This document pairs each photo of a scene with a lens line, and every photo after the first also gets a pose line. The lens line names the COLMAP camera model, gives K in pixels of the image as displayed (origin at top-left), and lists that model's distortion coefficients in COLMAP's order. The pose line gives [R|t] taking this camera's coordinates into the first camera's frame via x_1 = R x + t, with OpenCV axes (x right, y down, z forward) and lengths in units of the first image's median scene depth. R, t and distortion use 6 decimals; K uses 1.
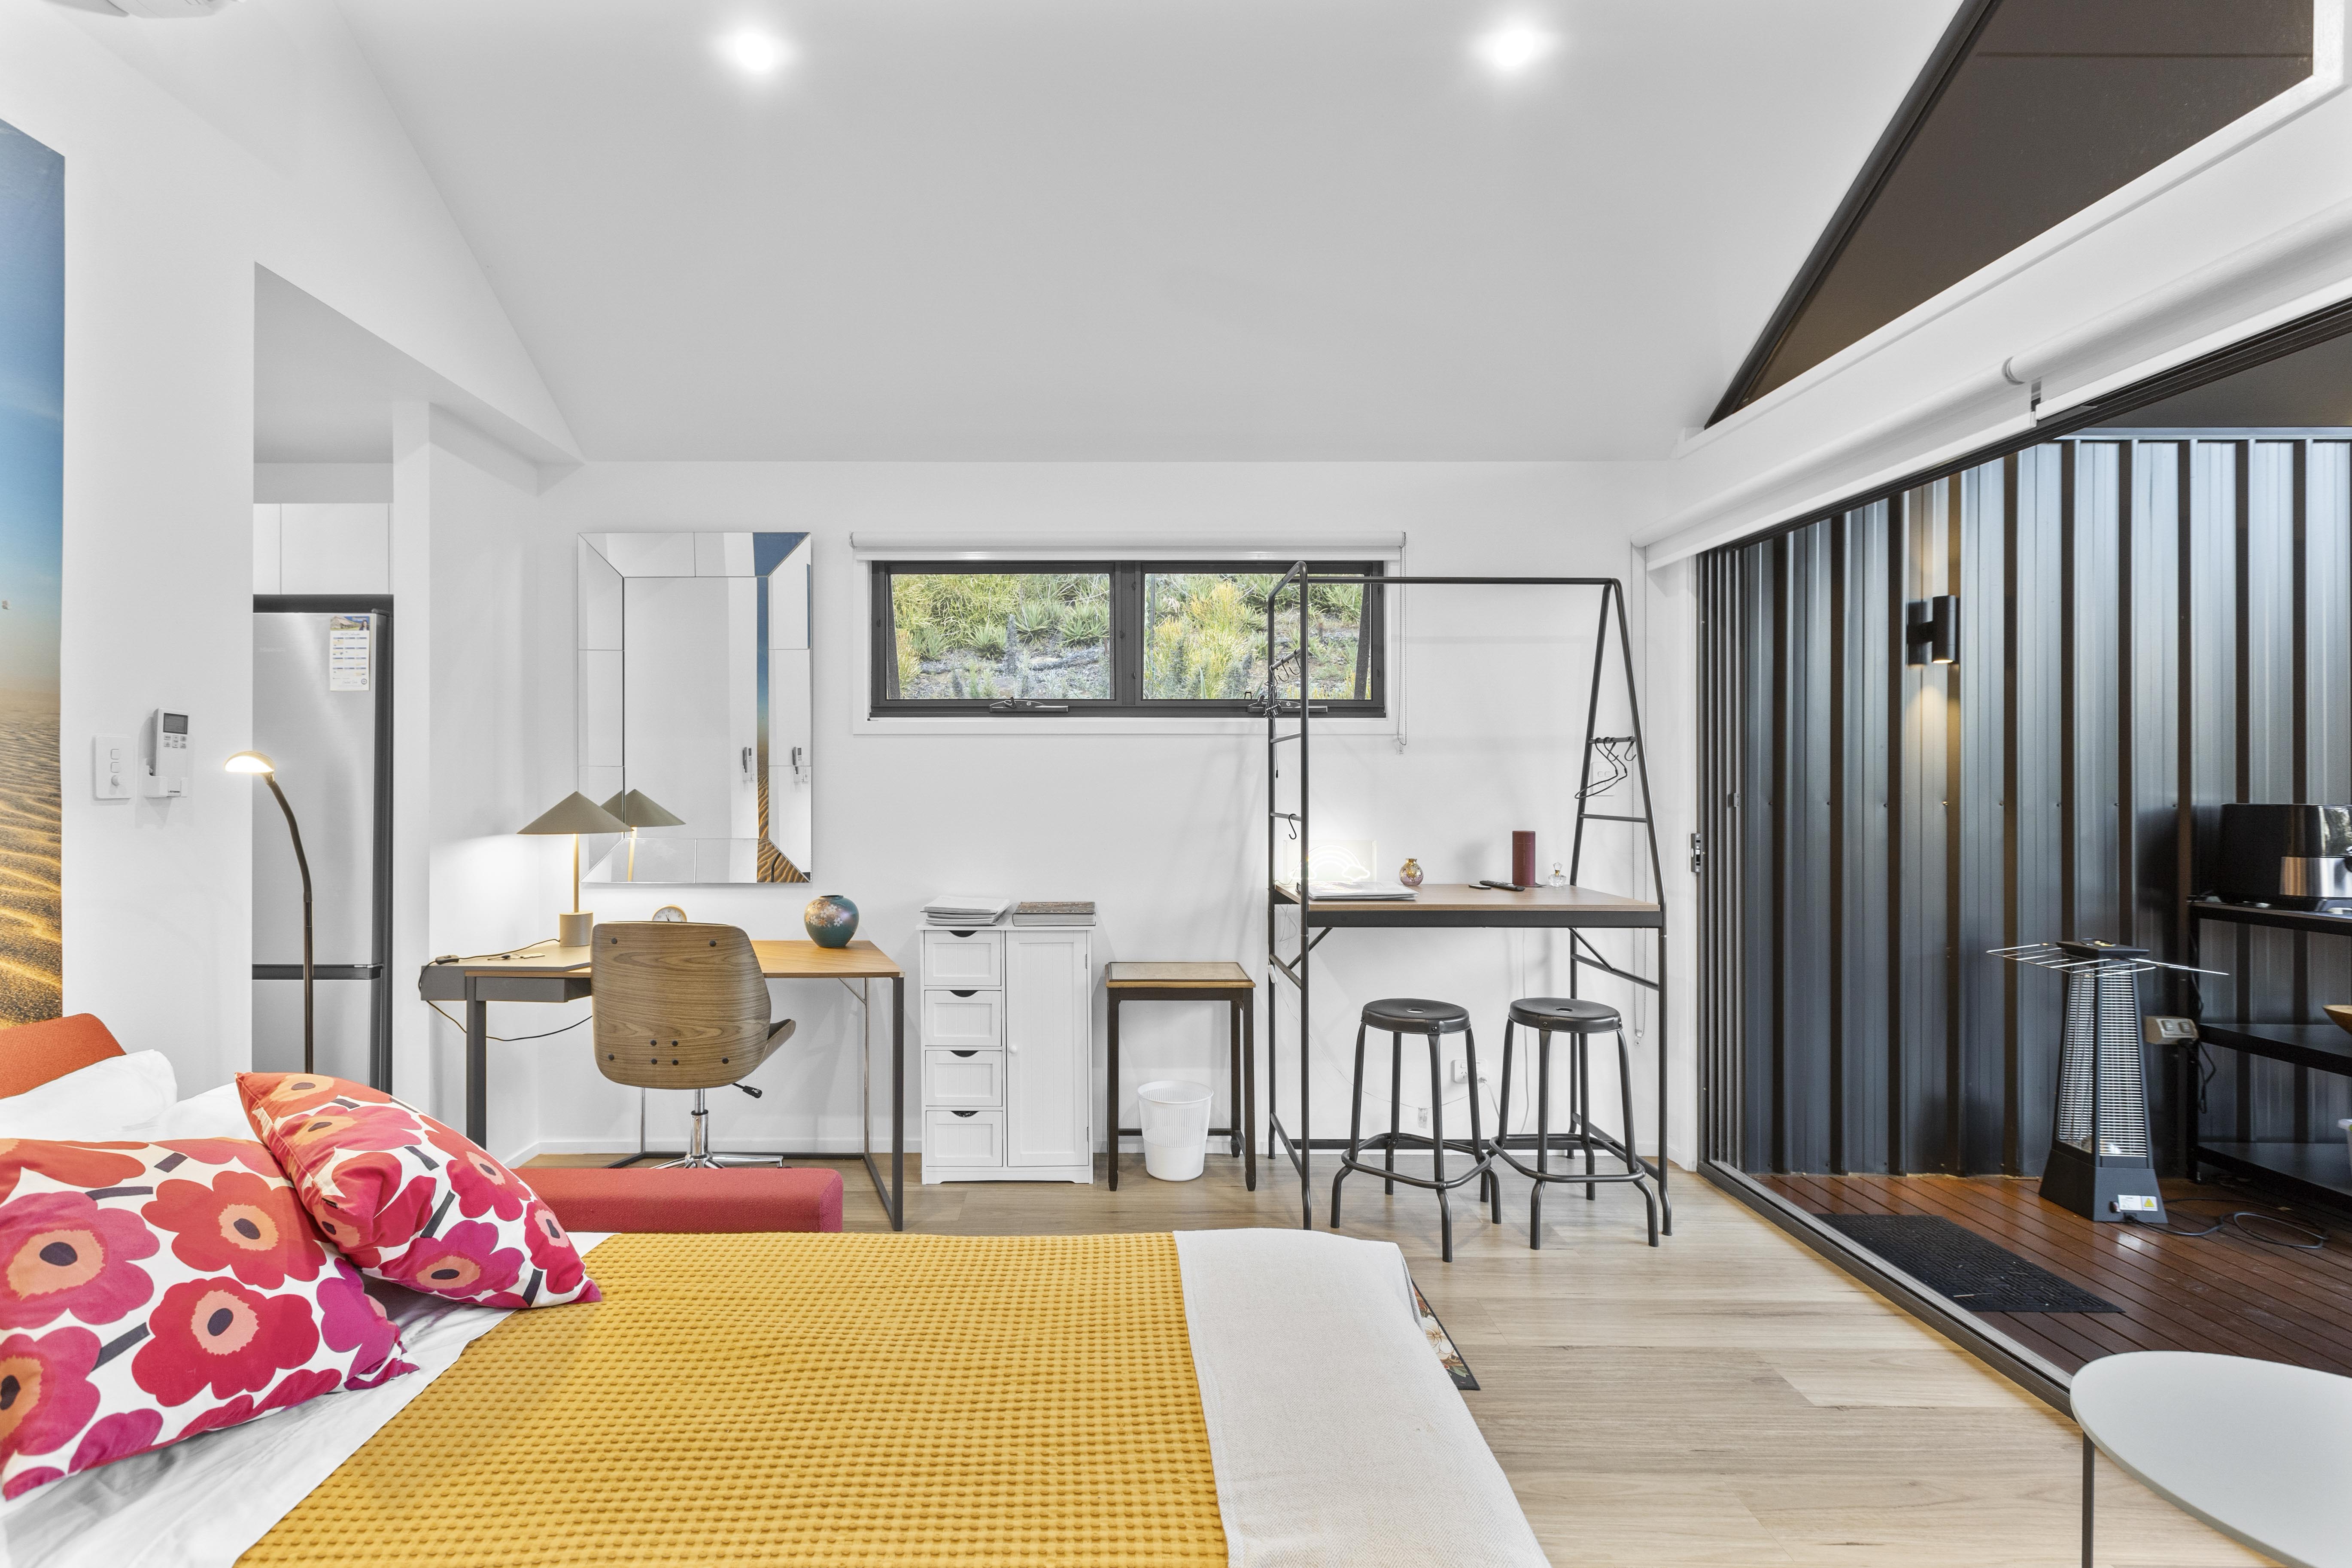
lens RADIAL K [[1079.8, 0, 1126.8], [0, 1079.8, 762.9], [0, 0, 1]] dist [0.002986, -0.000233]
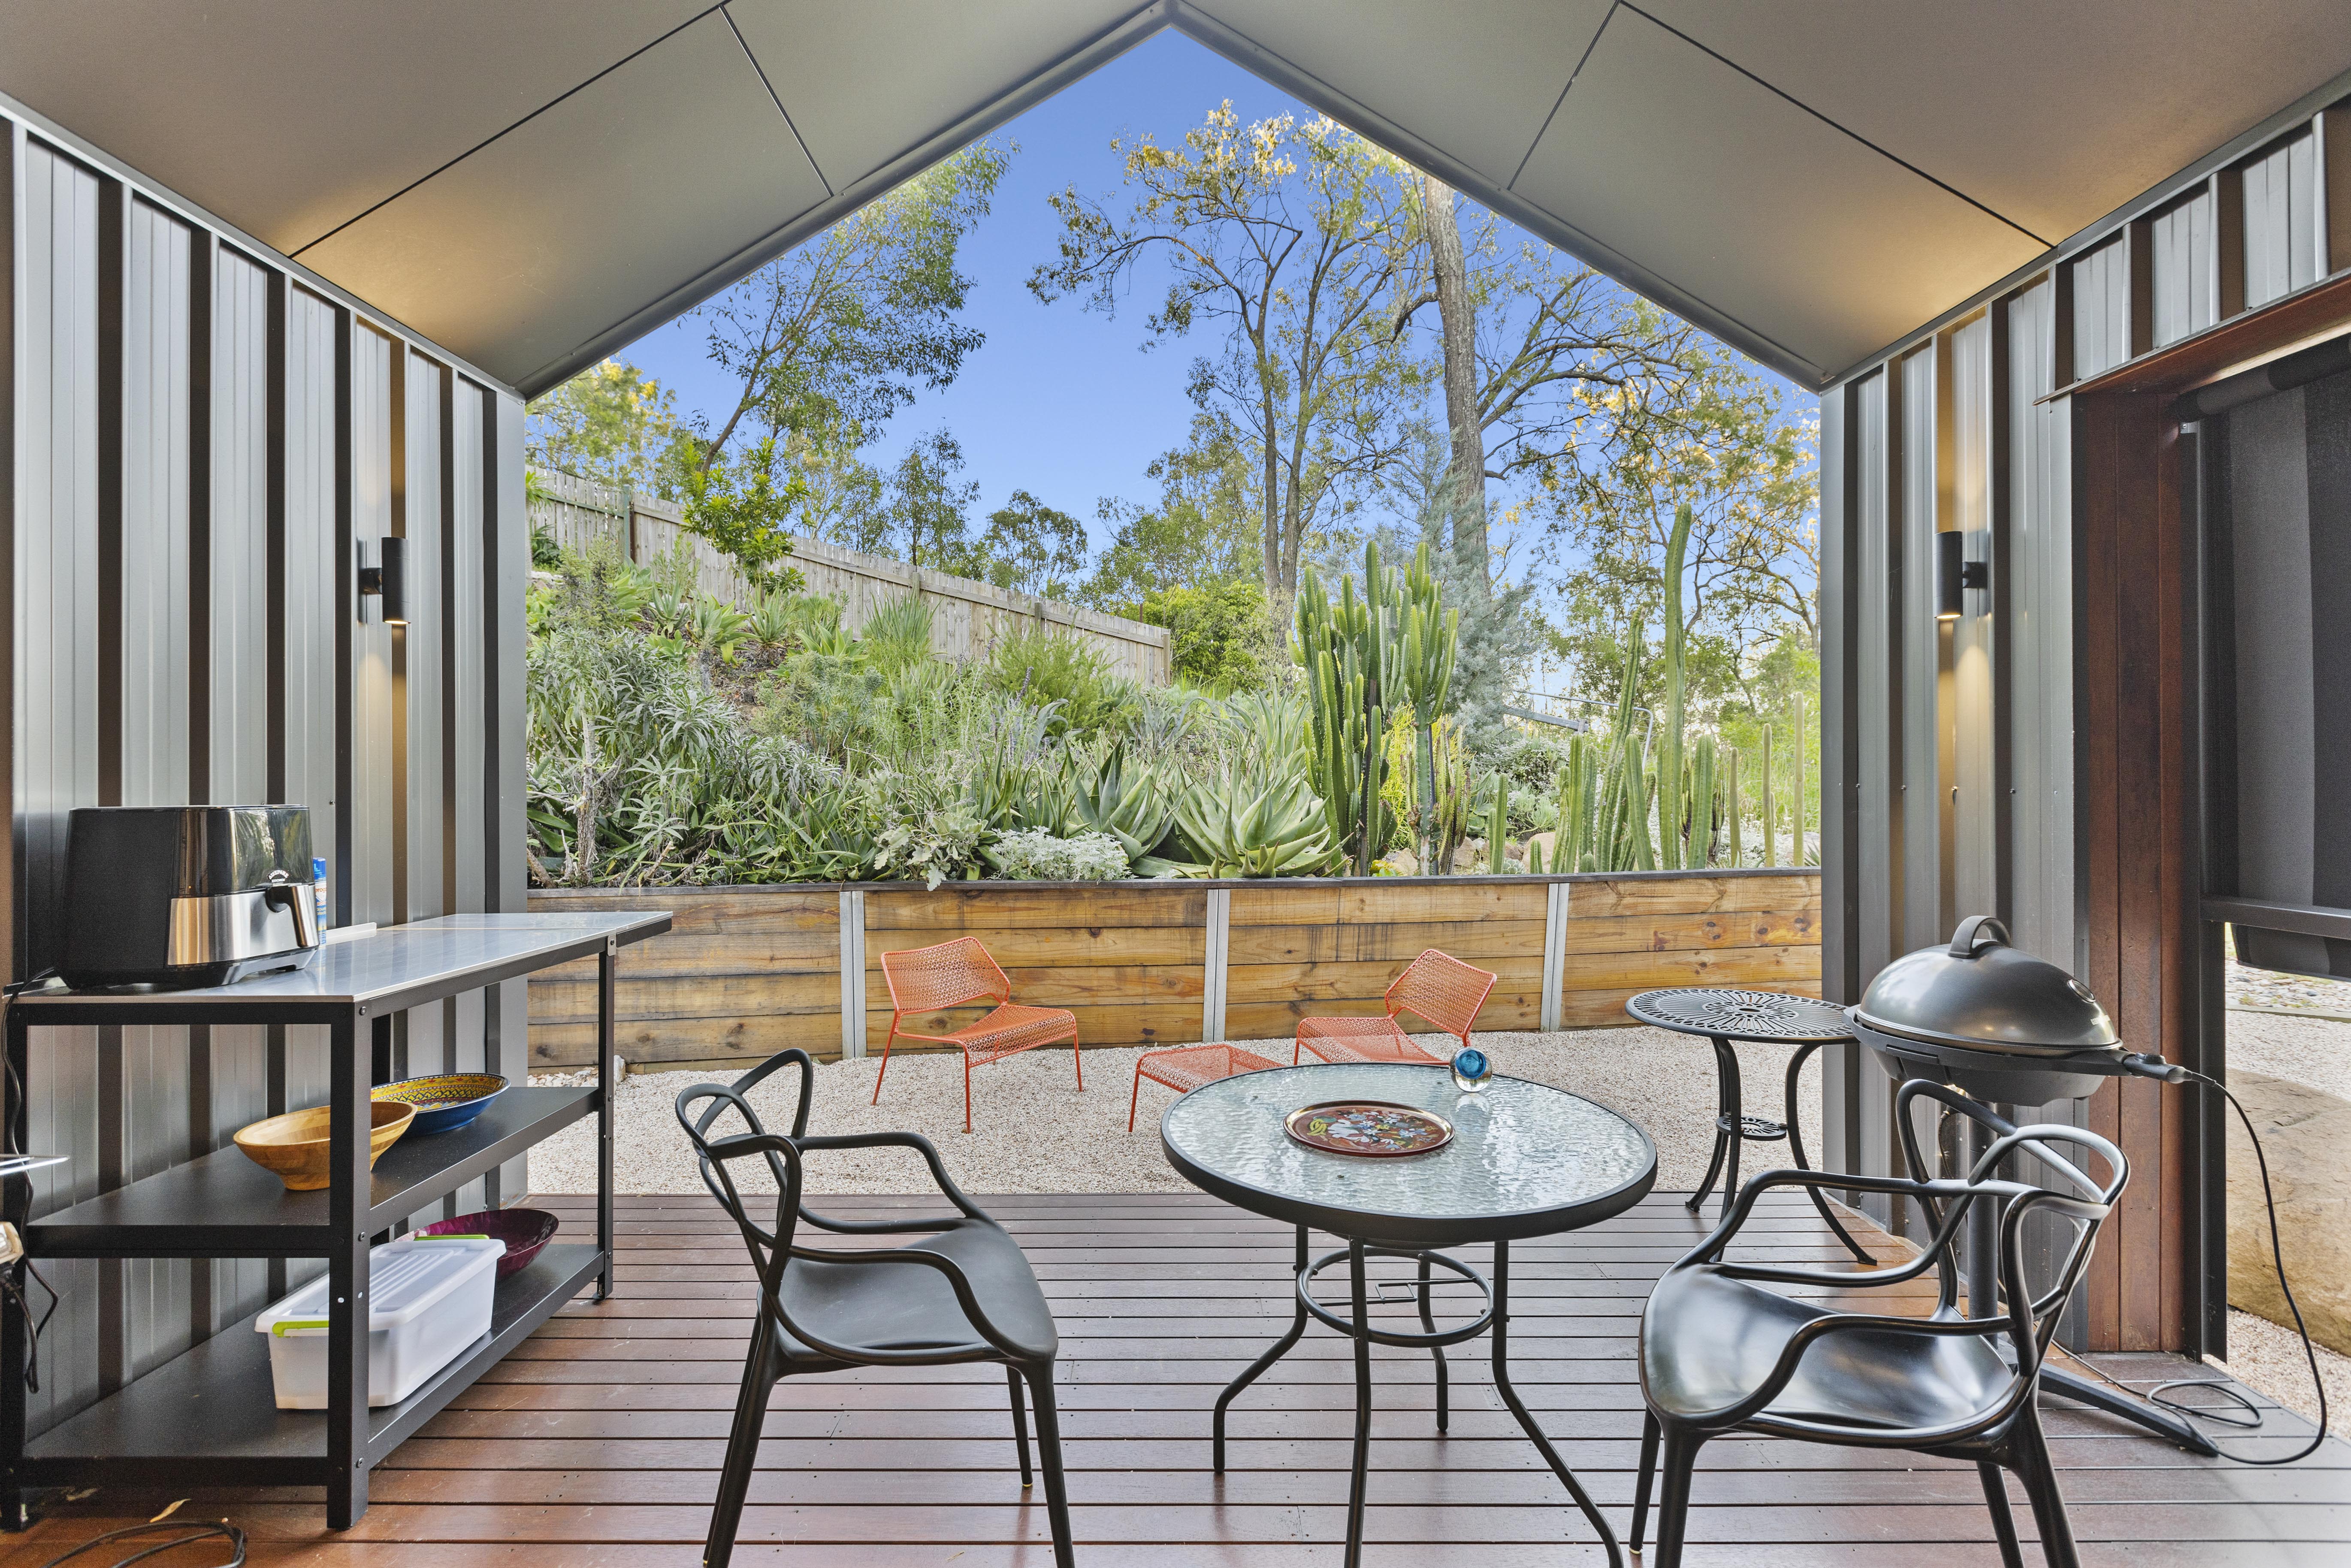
lens RADIAL K [[1079.1, 0, 1179.0], [0, 1079.1, 774.9], [0, 0, 1]] dist [0.002986, -0.000233]
pose [[0.006654, -0.001196, 0.999977, 0.471286], [-0.006045, 0.999981, 0.001236, 0.016216], [-0.999960, -0.006053, 0.006646, 0.439013]]
